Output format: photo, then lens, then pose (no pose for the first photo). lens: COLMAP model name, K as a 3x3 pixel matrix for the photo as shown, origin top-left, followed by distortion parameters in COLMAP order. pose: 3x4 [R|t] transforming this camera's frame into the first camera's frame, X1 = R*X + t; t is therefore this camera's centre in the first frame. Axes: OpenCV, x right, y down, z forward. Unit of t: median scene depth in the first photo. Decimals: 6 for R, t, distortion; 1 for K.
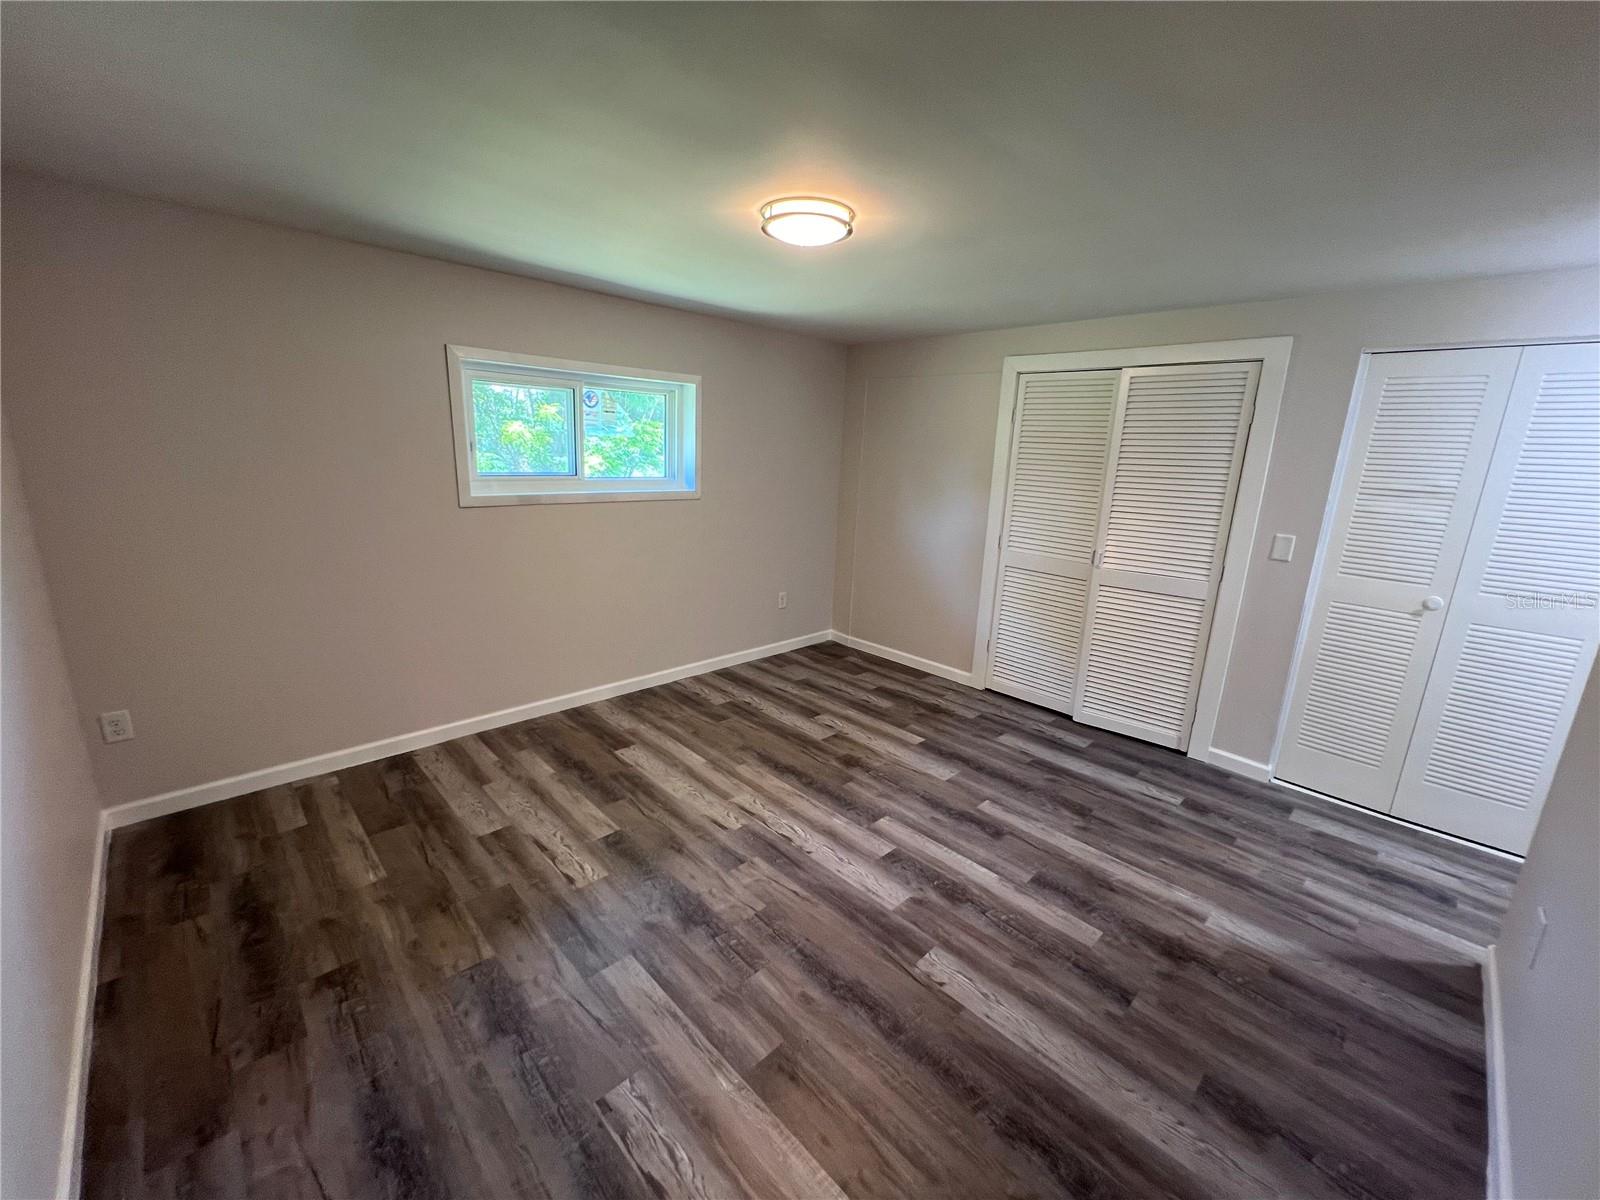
lens RADIAL K [[640.1, 0, 804.5], [0, 640.1, 601.4], [0, 0, 1]] dist [-0.000453, 0.000067]
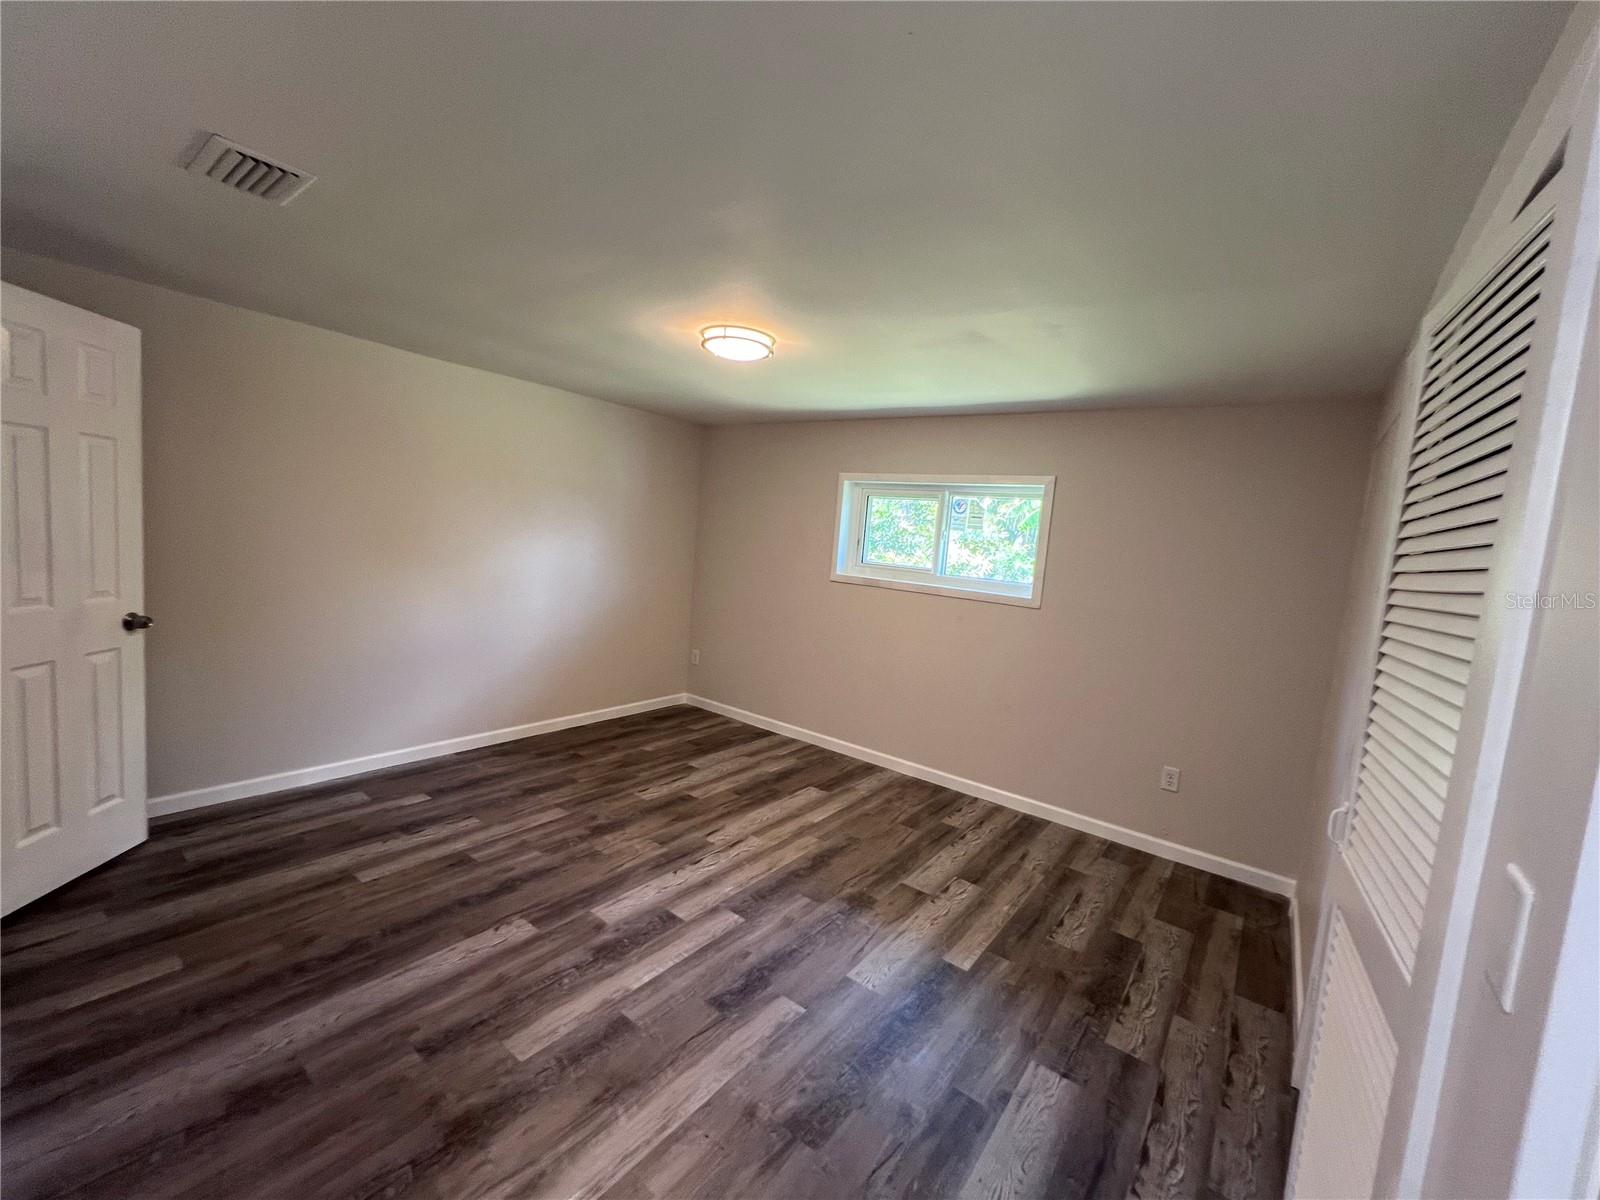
lens RADIAL K [[644.7, 0, 798.0], [0, 644.7, 598.5], [0, 0, 1]] dist [0.001969, 0.000145]
pose [[0.152993, 0.070868, -0.985683, 1.042586], [-0.310266, 0.950436, 0.020176, -0.139227], [0.938258, 0.302737, 0.167398, 0.817874]]
